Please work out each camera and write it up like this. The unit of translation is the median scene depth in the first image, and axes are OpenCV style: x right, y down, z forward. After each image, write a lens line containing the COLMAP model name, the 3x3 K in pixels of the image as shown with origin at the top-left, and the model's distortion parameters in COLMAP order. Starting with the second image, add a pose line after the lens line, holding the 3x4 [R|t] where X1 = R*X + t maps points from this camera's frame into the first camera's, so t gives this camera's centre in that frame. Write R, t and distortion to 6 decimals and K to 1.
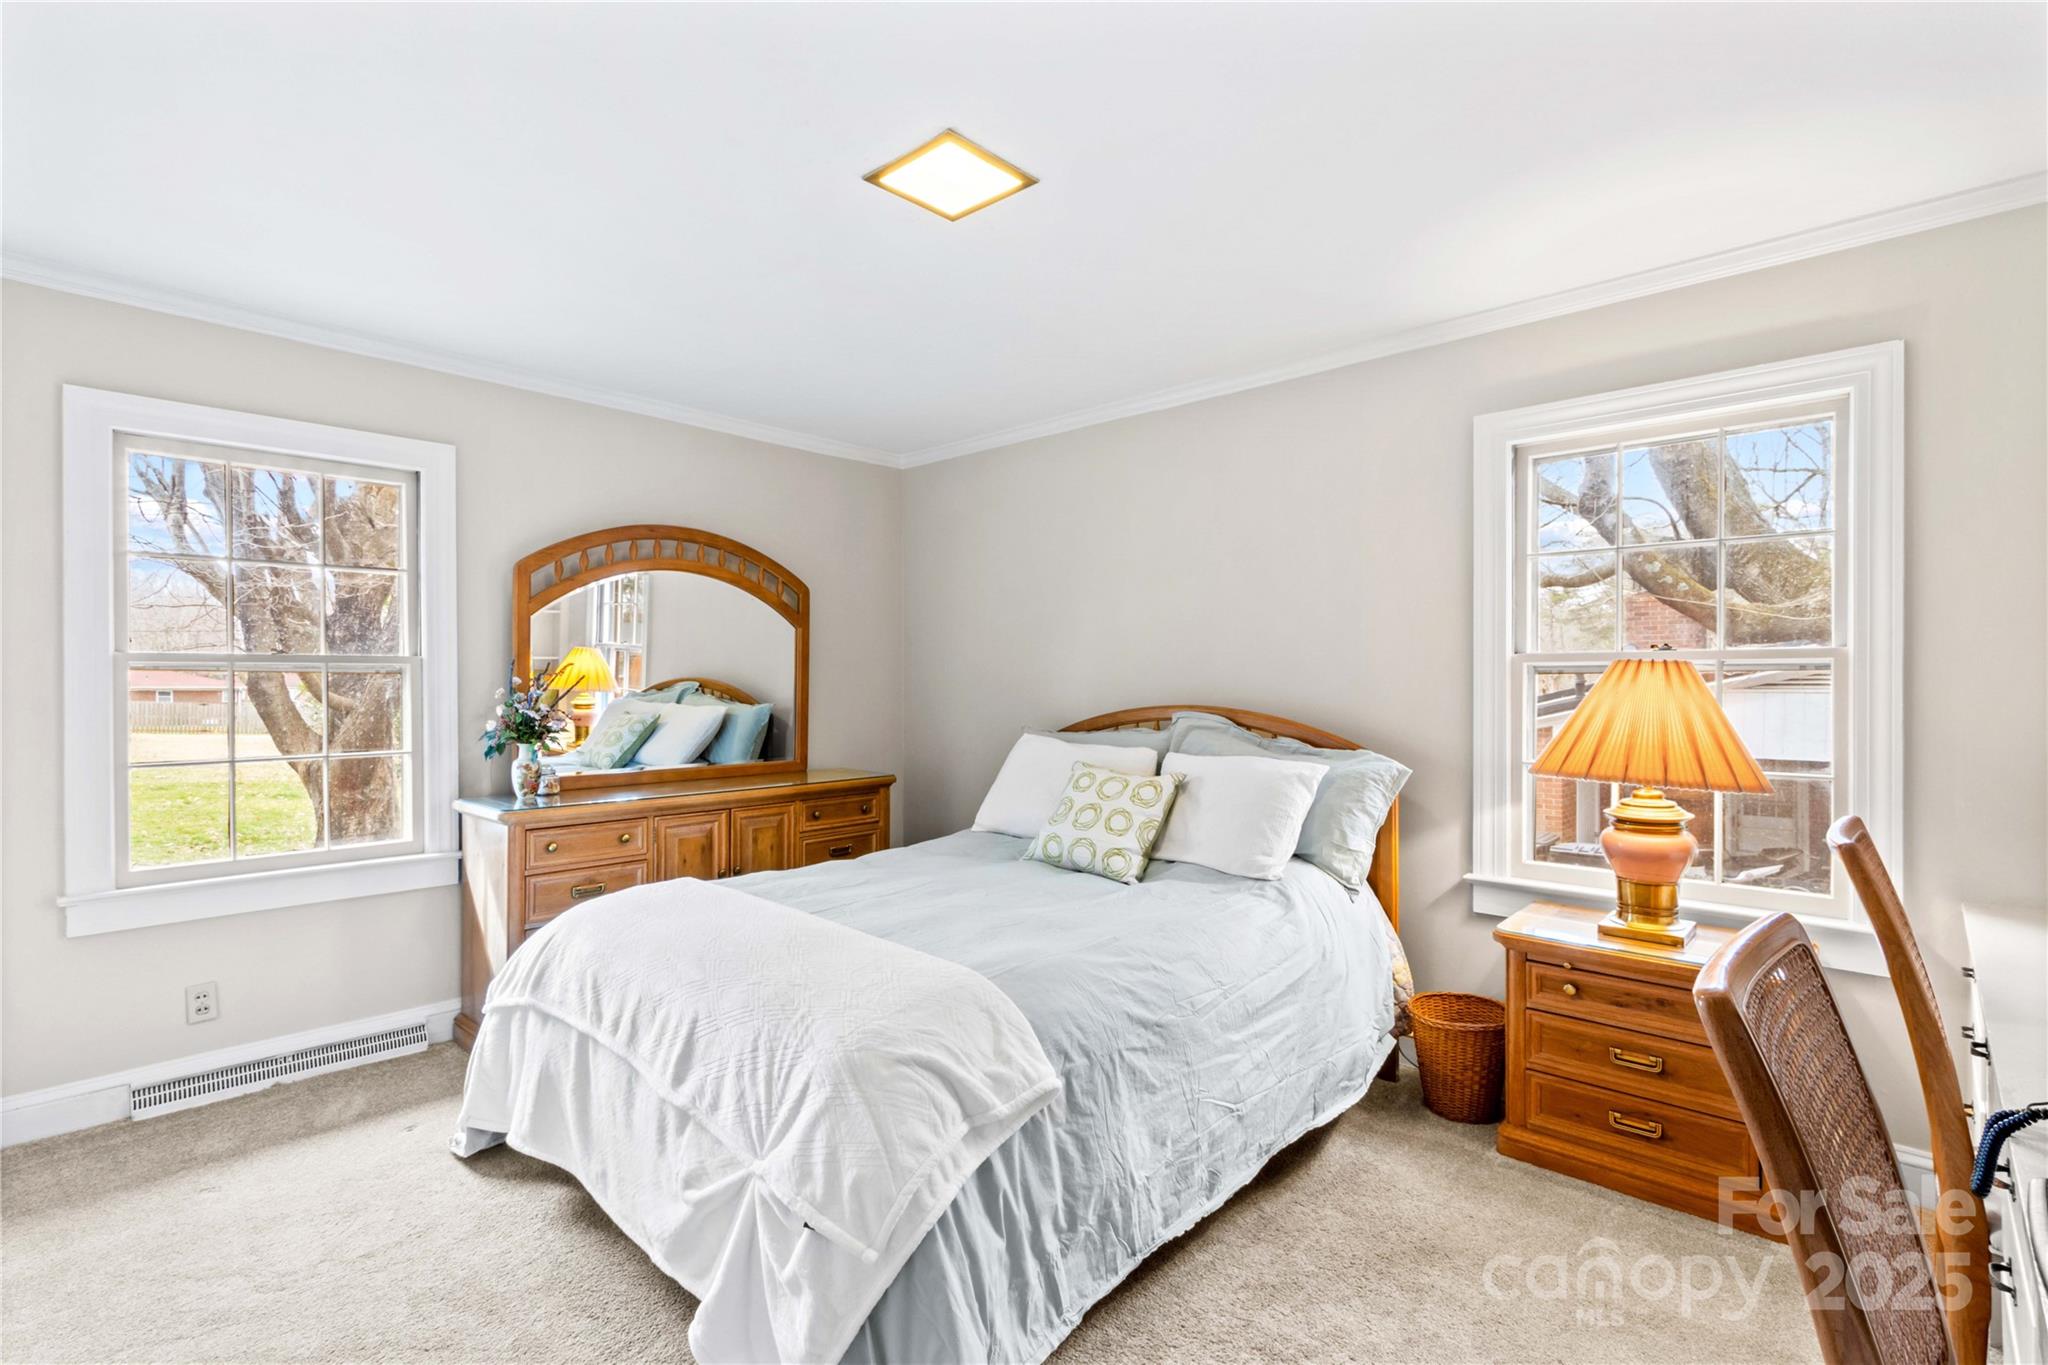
lens RADIAL K [[986.9, 0, 1024.0], [0, 986.9, 682.5], [0, 0, 1]] dist [0.000741, 0.000097]
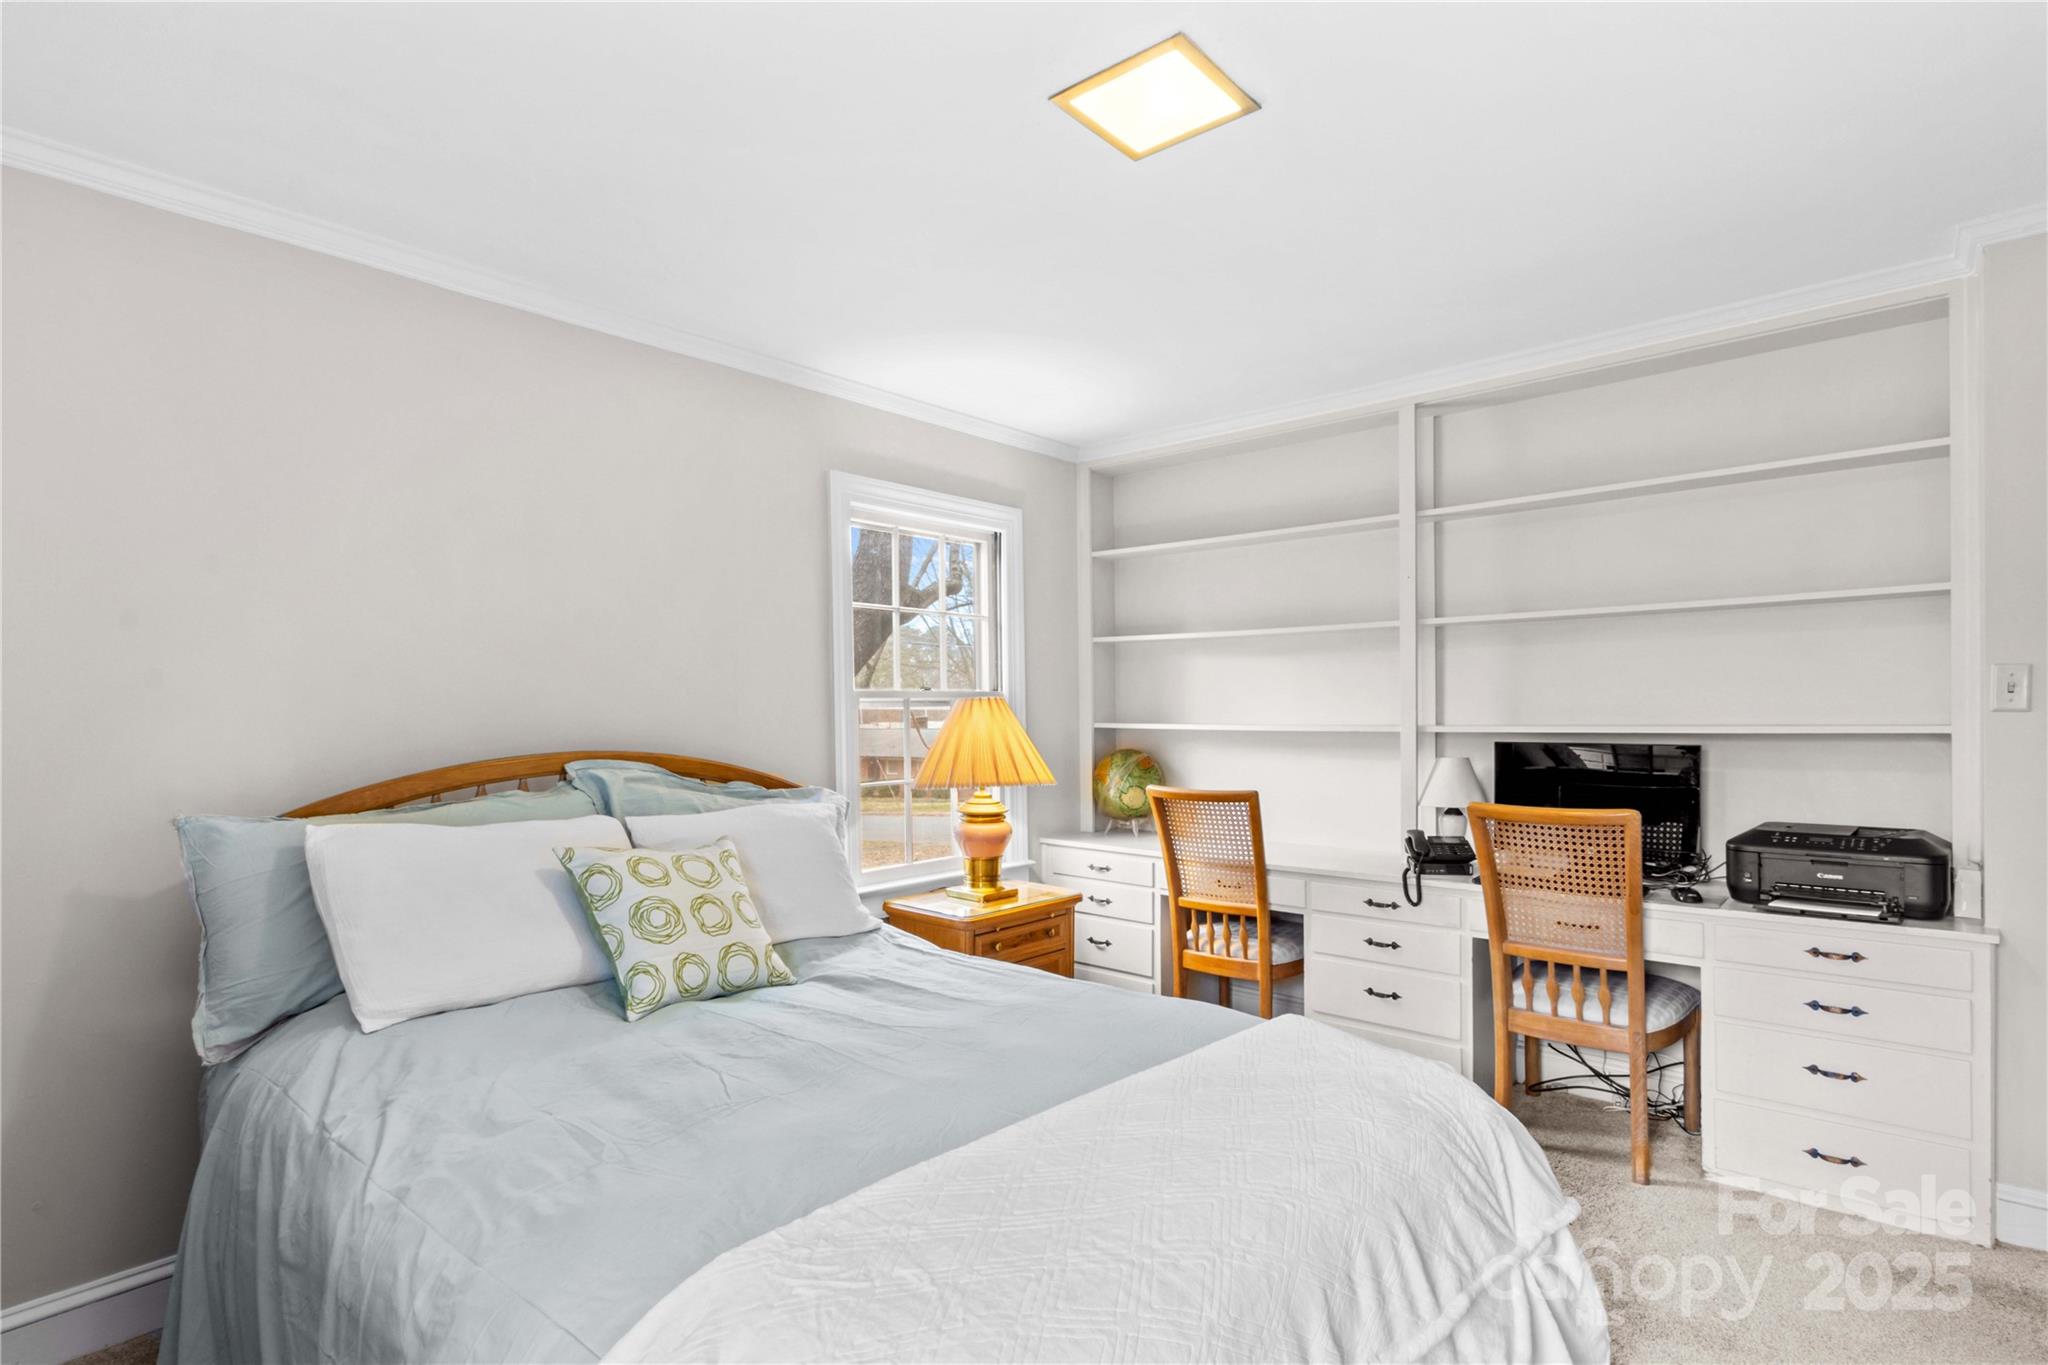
lens RADIAL K [[986.9, 0, 1024.0], [0, 986.9, 682.5], [0, 0, 1]] dist [0.000741, 0.000097]
pose [[-0.005007, 0.022523, 0.999734, -0.646972], [0.008927, 0.999707, -0.022478, -0.009310], [-0.999948, 0.008812, -0.005206, 0.805307]]
